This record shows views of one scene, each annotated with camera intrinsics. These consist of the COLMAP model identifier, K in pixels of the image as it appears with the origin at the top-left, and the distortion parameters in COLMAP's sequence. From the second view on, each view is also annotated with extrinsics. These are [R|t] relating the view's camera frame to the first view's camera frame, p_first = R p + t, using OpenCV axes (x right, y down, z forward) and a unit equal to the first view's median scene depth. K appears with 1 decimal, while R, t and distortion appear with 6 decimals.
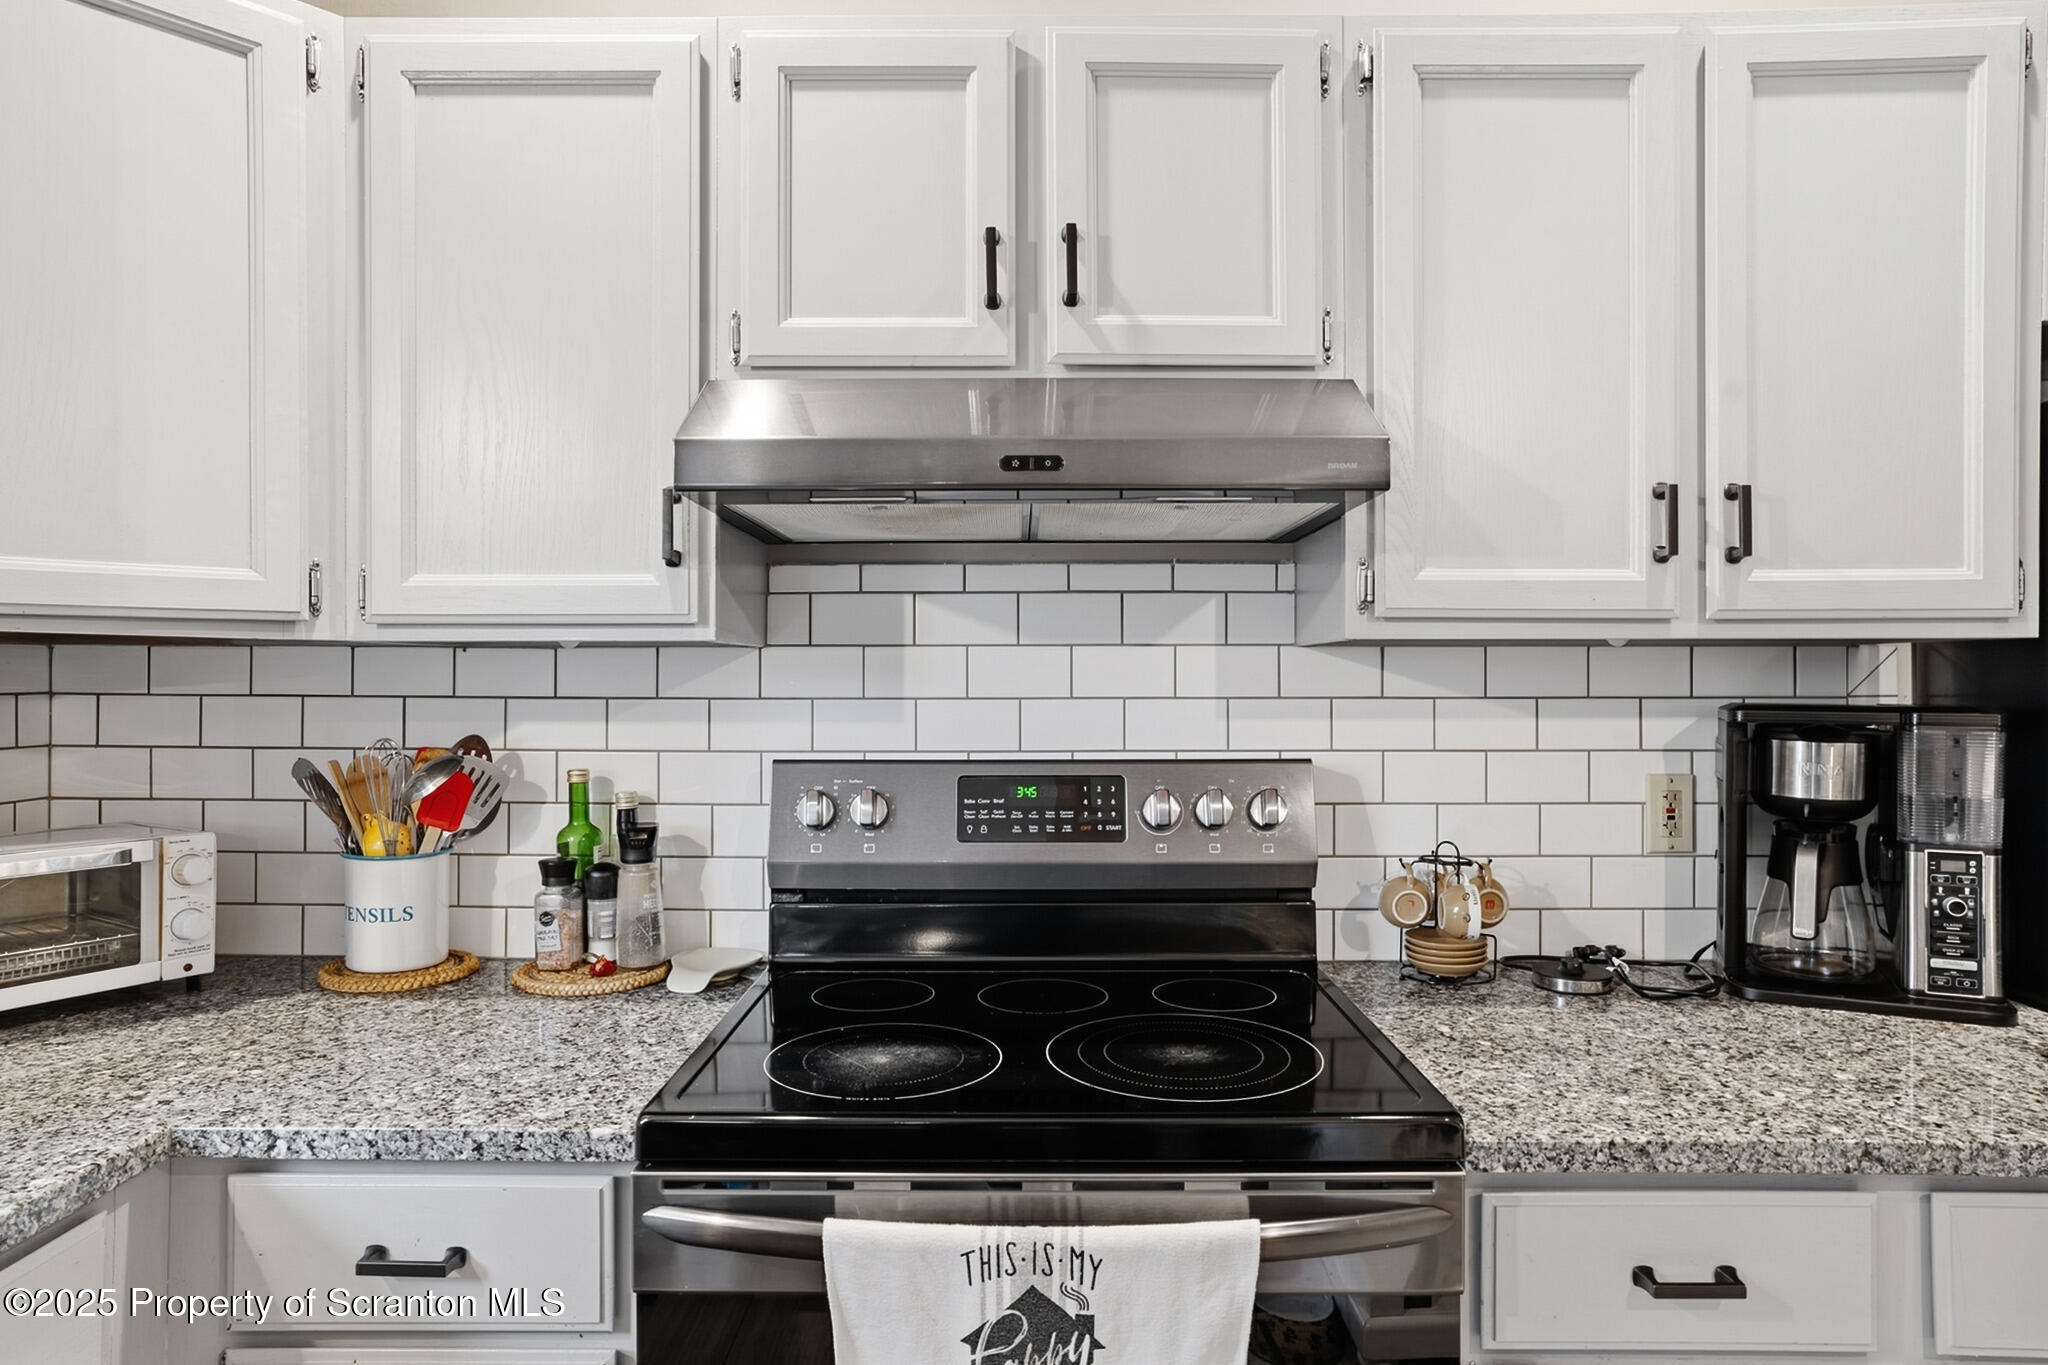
lens RADIAL K [[1211.1, 0, 1026.7], [0, 1211.1, 674.9], [0, 0, 1]] dist [-0.041166, 0.035733]
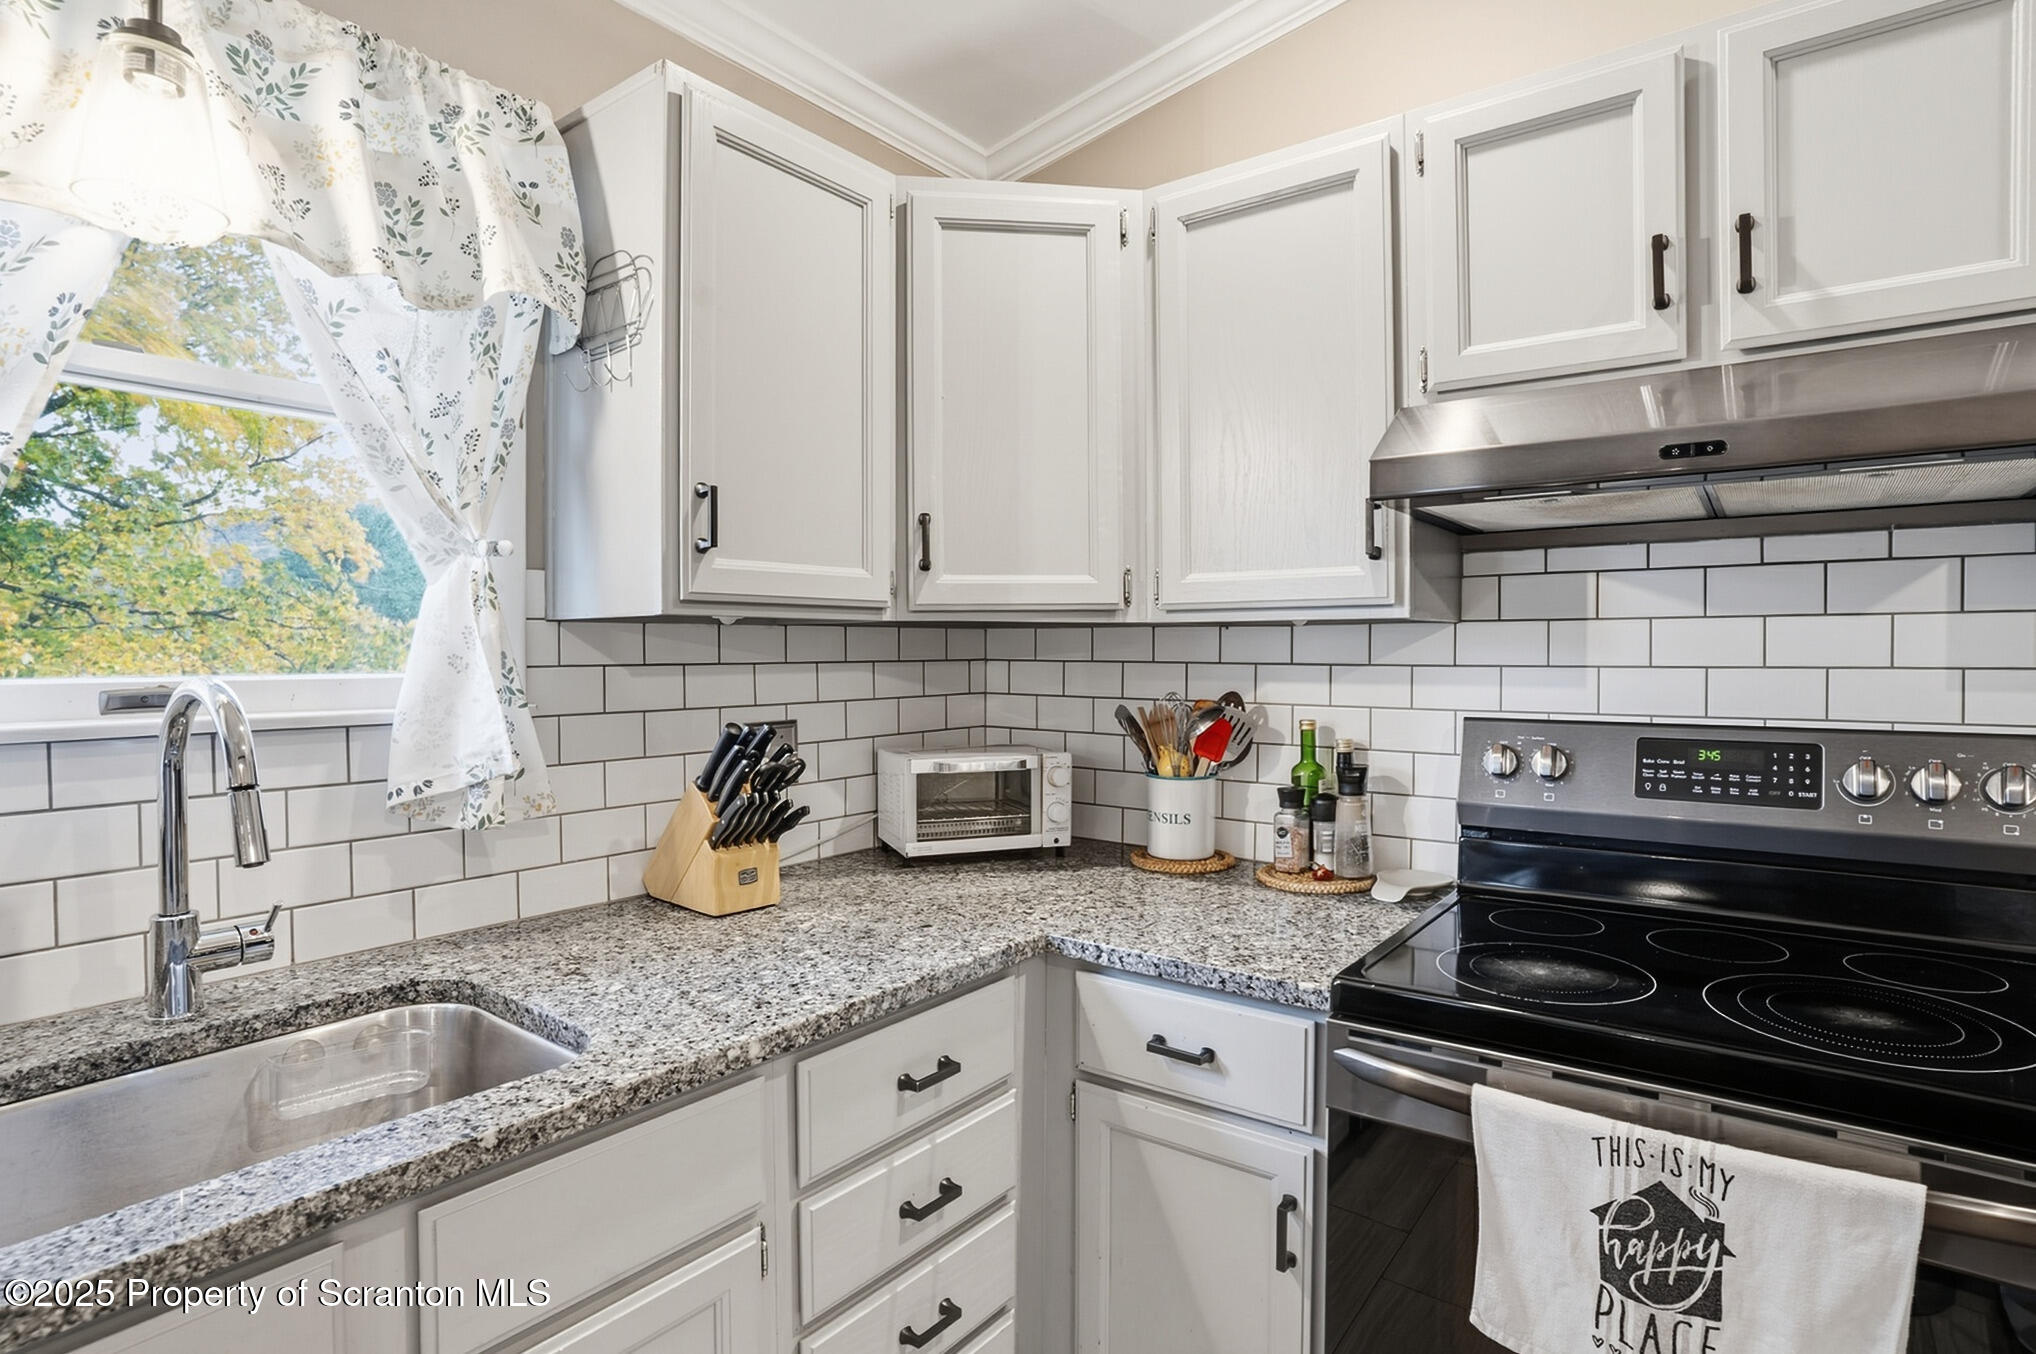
lens RADIAL K [[1073.8, 0, 1017.6], [0, 1073.8, 656.5], [0, 0, 1]] dist [-0.022861, 0.001204]
pose [[0.793861, 0.001741, -0.608096, 0.092500], [0.002787, 0.999975, 0.006501, 0.002774], [0.608092, -0.006856, 0.793837, -0.114756]]
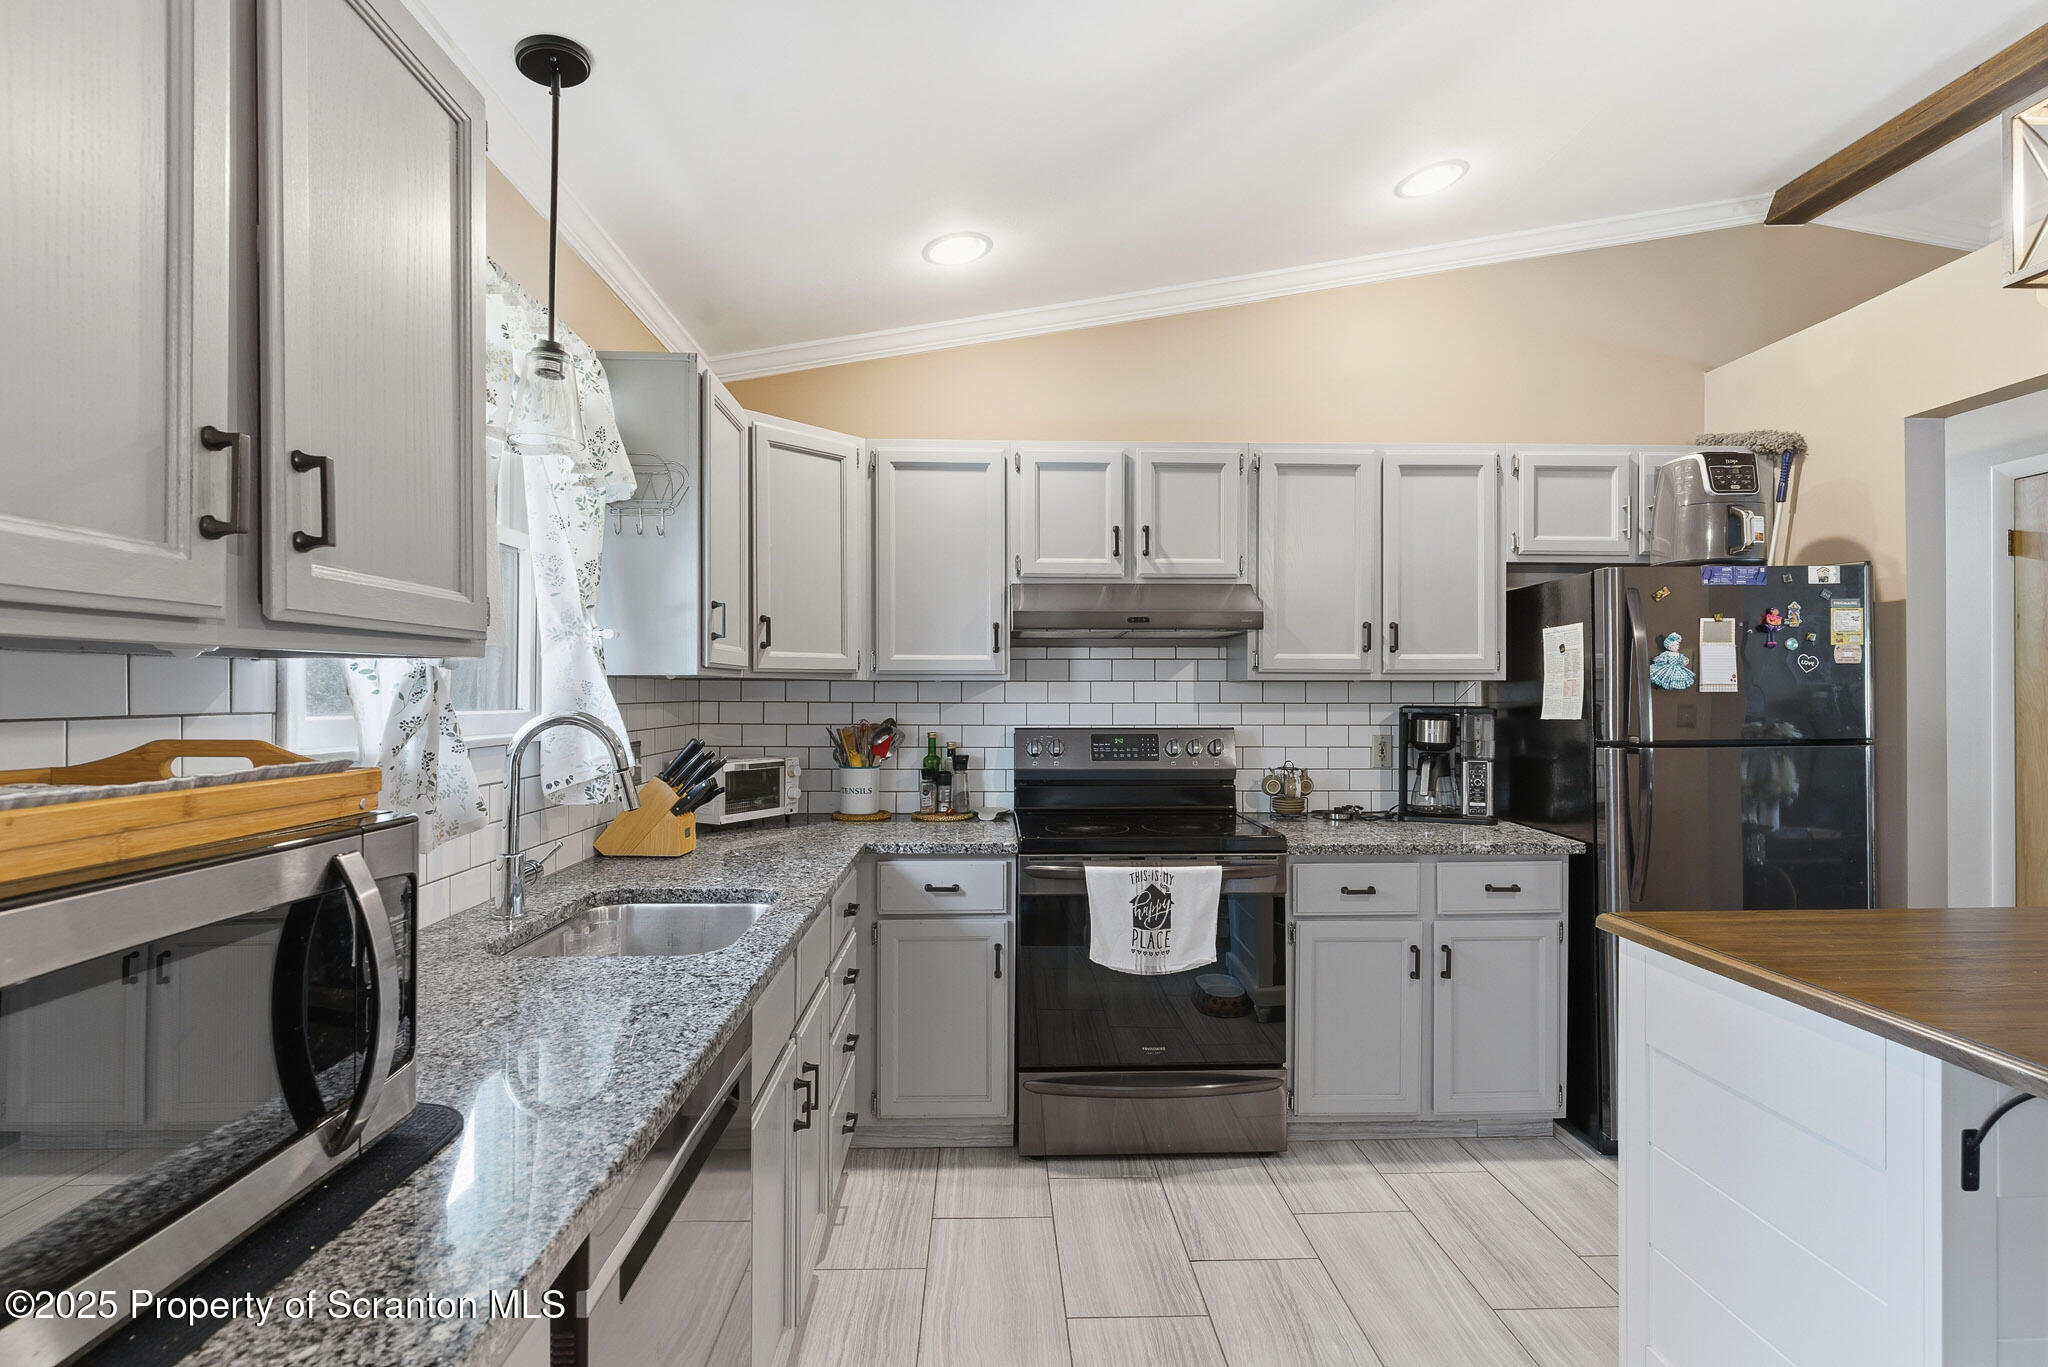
lens RADIAL K [[1012.9, 0, 1018.1], [0, 1012.9, 694.8], [0, 0, 1]] dist [-0.011602, 0.000624]
pose [[0.999316, 0.001256, 0.036972, -0.322061], [-0.001386, 0.999993, 0.003501, -0.005331], [-0.036967, -0.003550, 0.999310, -1.199252]]
